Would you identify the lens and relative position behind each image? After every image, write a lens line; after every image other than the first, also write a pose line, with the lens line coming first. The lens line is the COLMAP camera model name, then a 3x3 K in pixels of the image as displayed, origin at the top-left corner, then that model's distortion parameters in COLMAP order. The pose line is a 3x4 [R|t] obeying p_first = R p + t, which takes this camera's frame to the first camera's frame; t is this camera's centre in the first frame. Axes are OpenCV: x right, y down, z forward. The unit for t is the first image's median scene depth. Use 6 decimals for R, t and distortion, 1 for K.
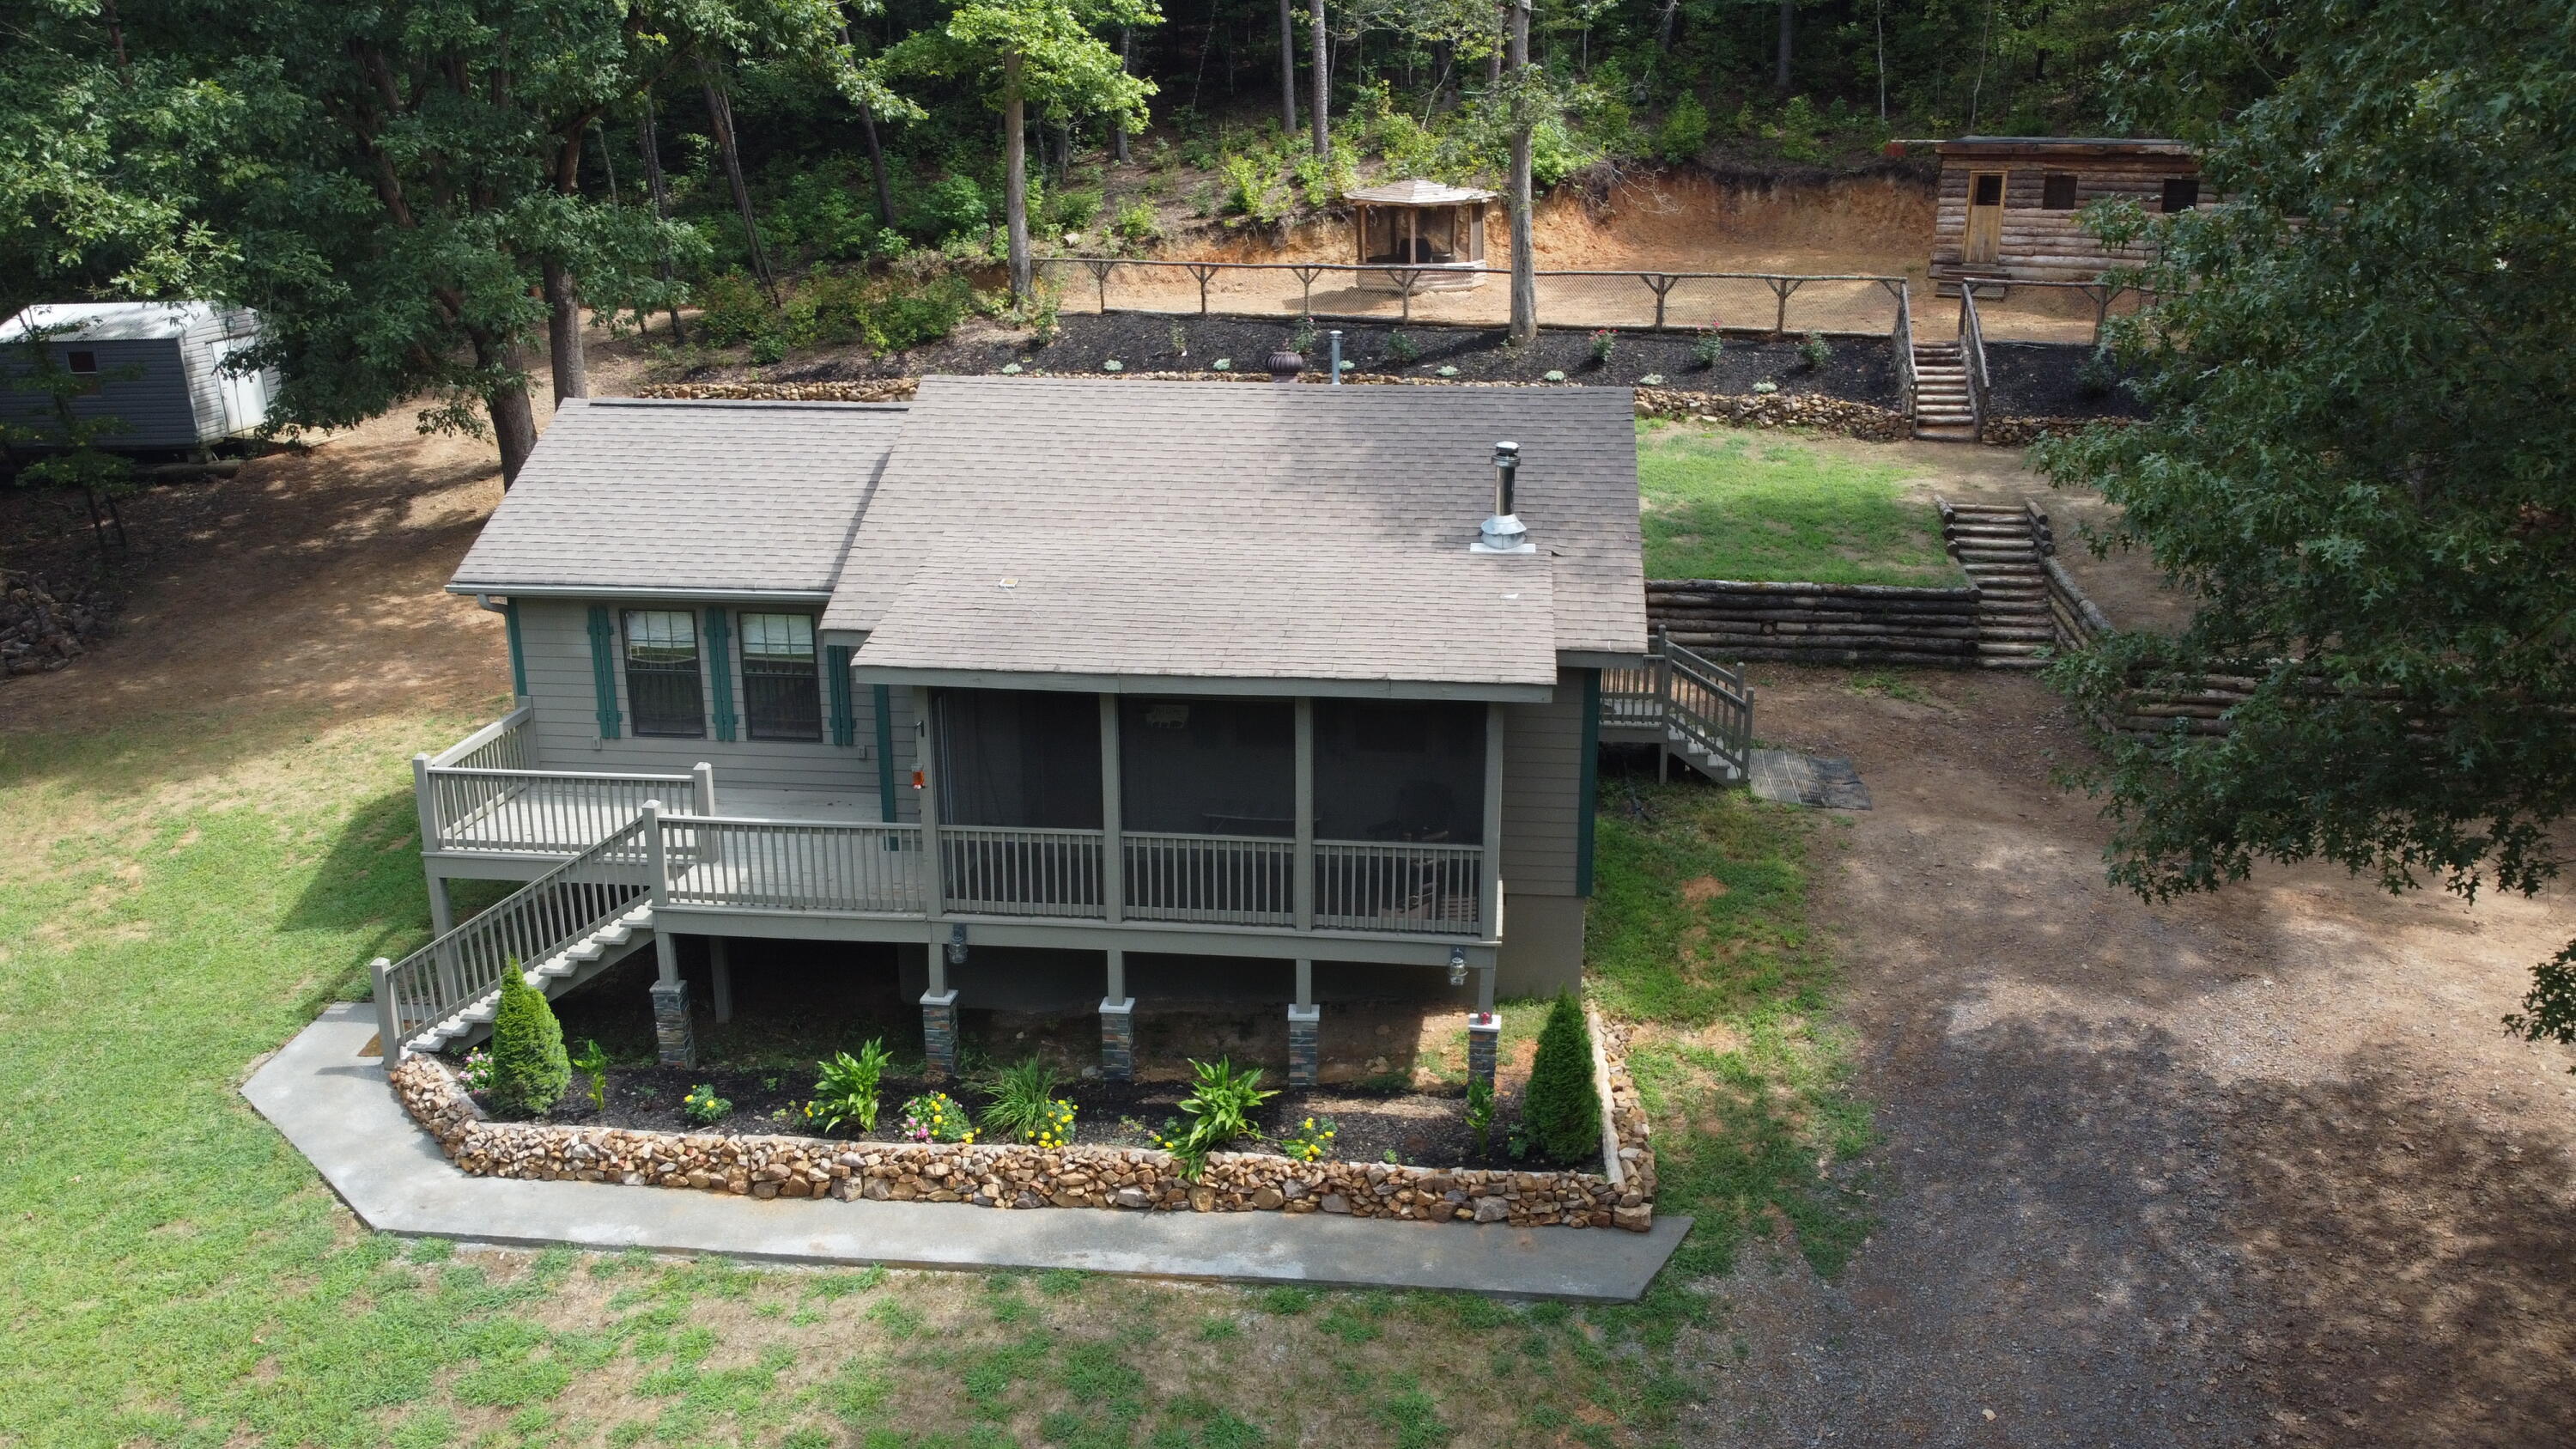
lens RADIAL K [[1945.5, 0, 1295.6], [0, 1945.5, 728.2], [0, 0, 1]] dist [0.005458, -0.009499]
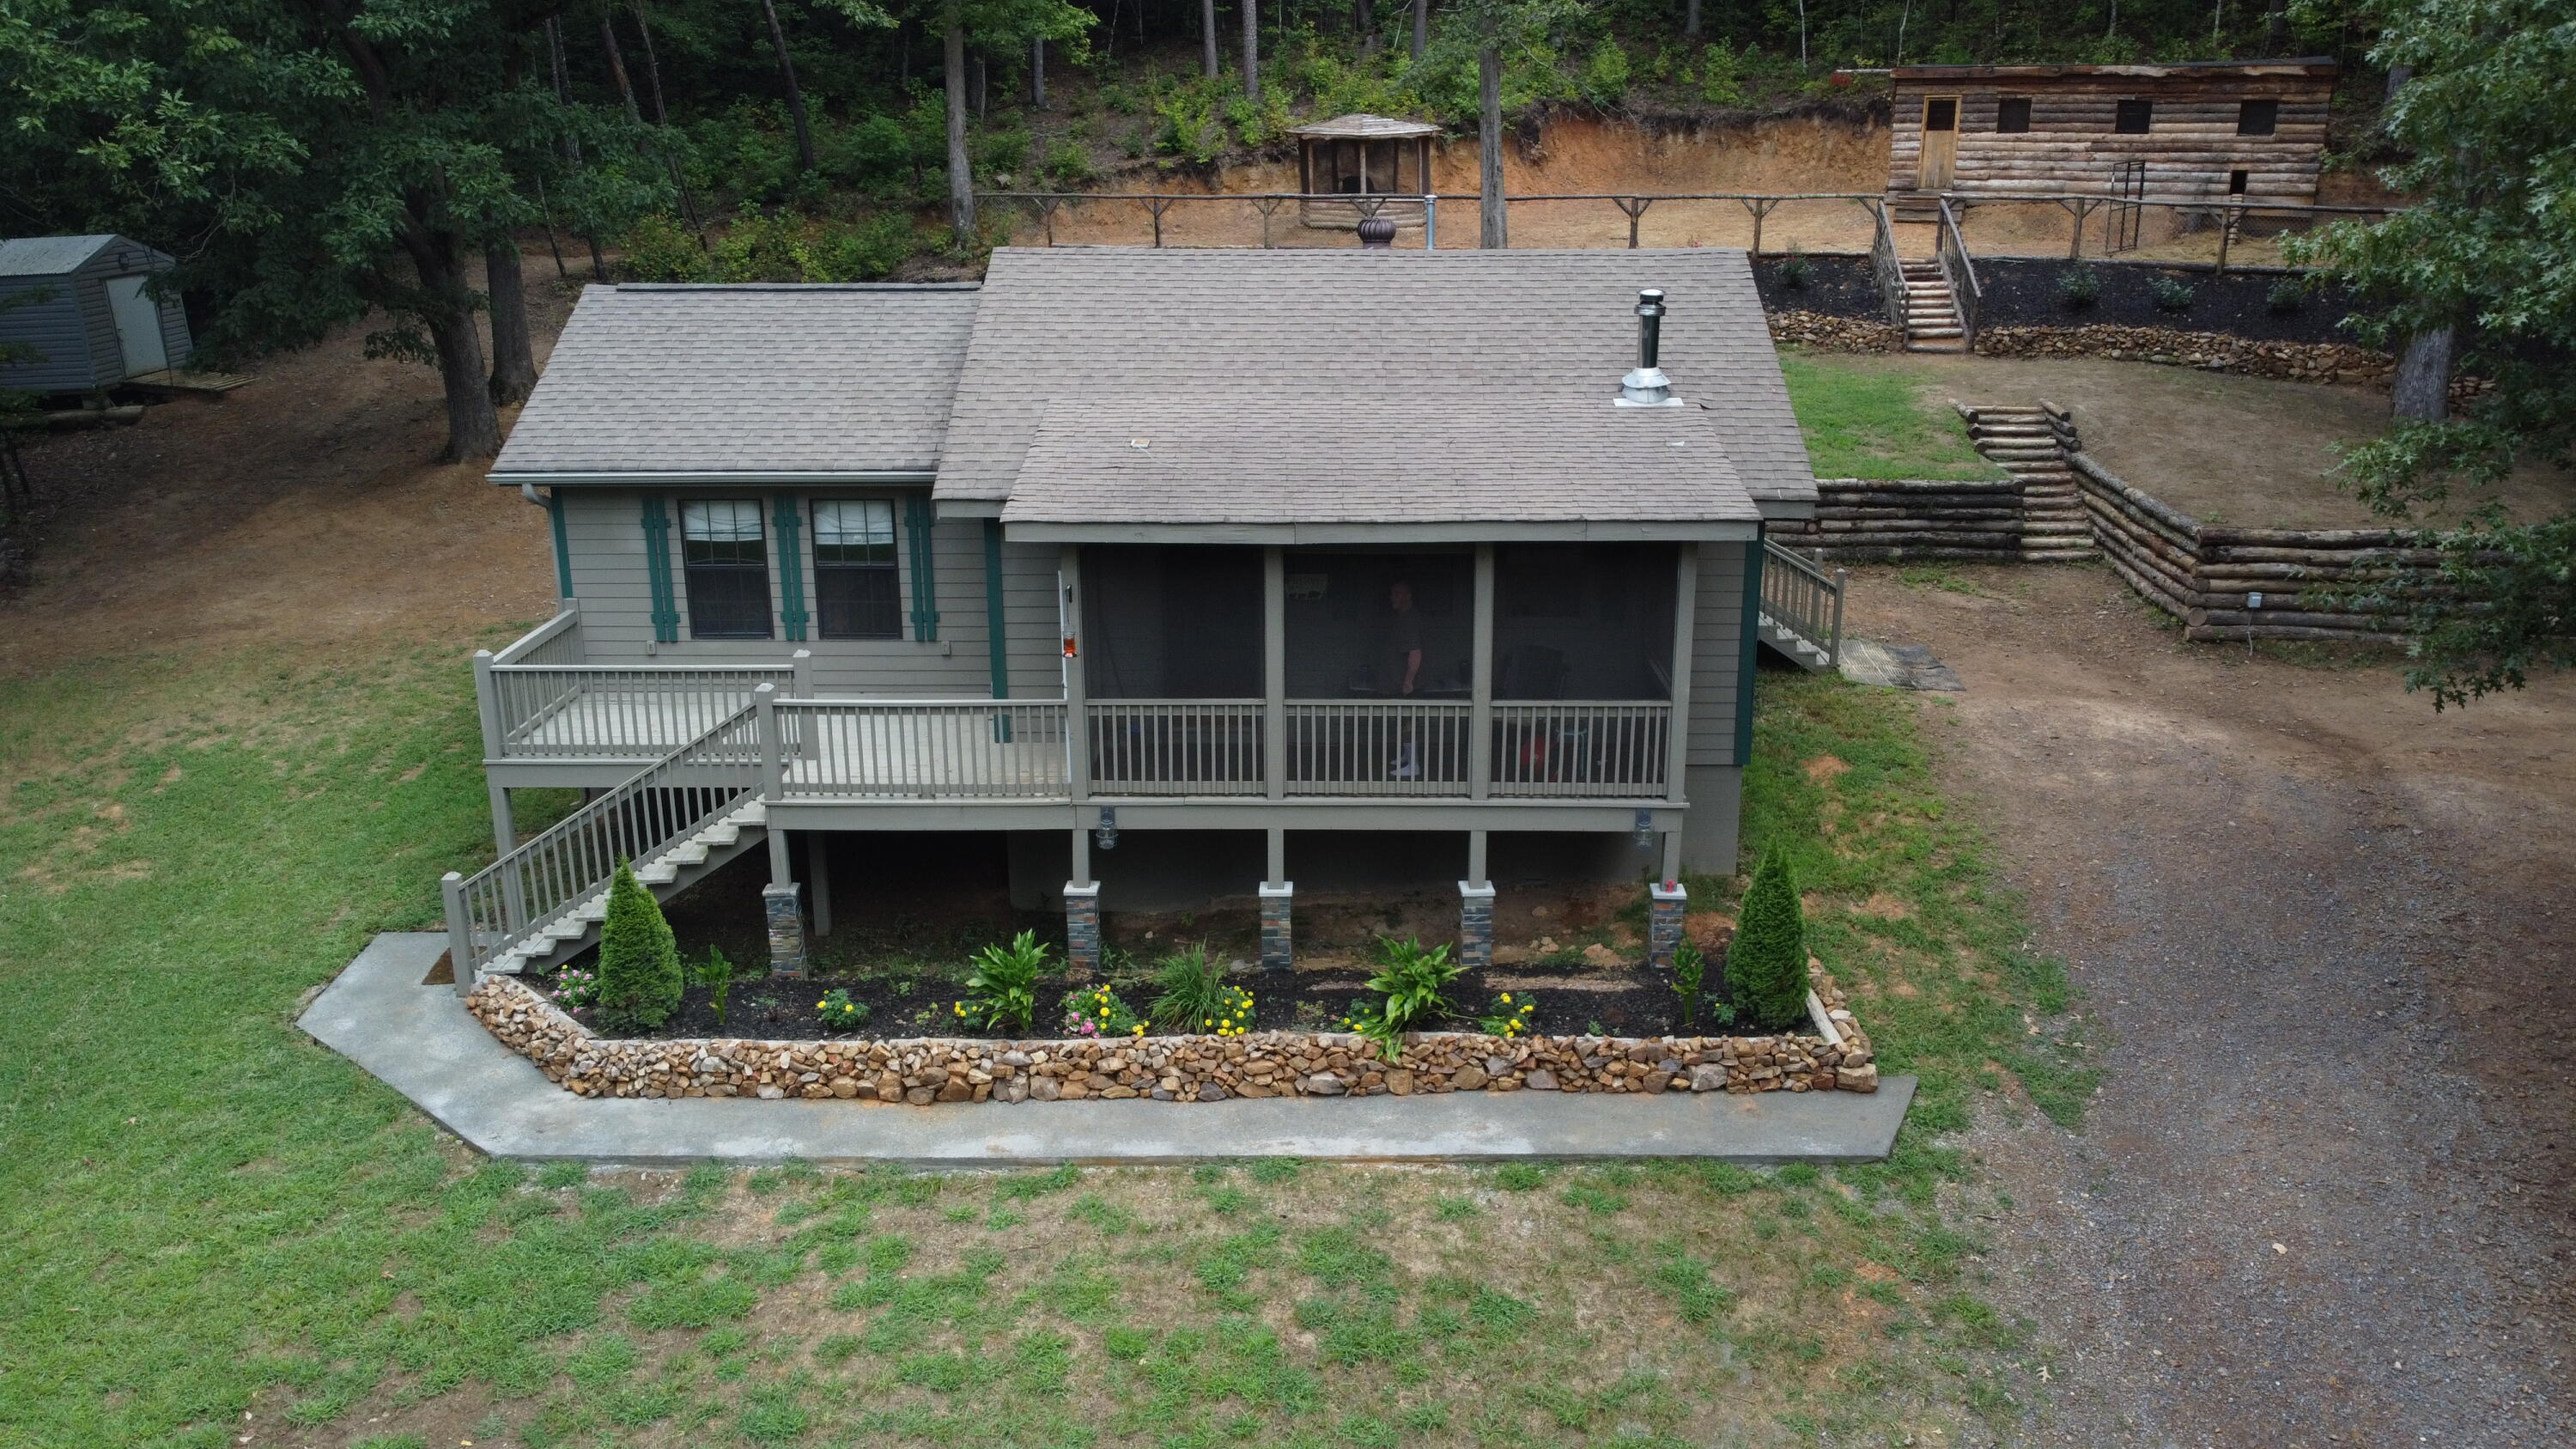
lens RADIAL K [[1945.5, 0, 1295.6], [0, 1945.5, 728.2], [0, 0, 1]] dist [0.005458, -0.009499]
pose [[0.996190, -0.030029, 0.081880, -0.150854], [0.029979, 0.999549, 0.001835, 0.061086], [-0.081898, 0.000627, 0.996641, 0.063408]]
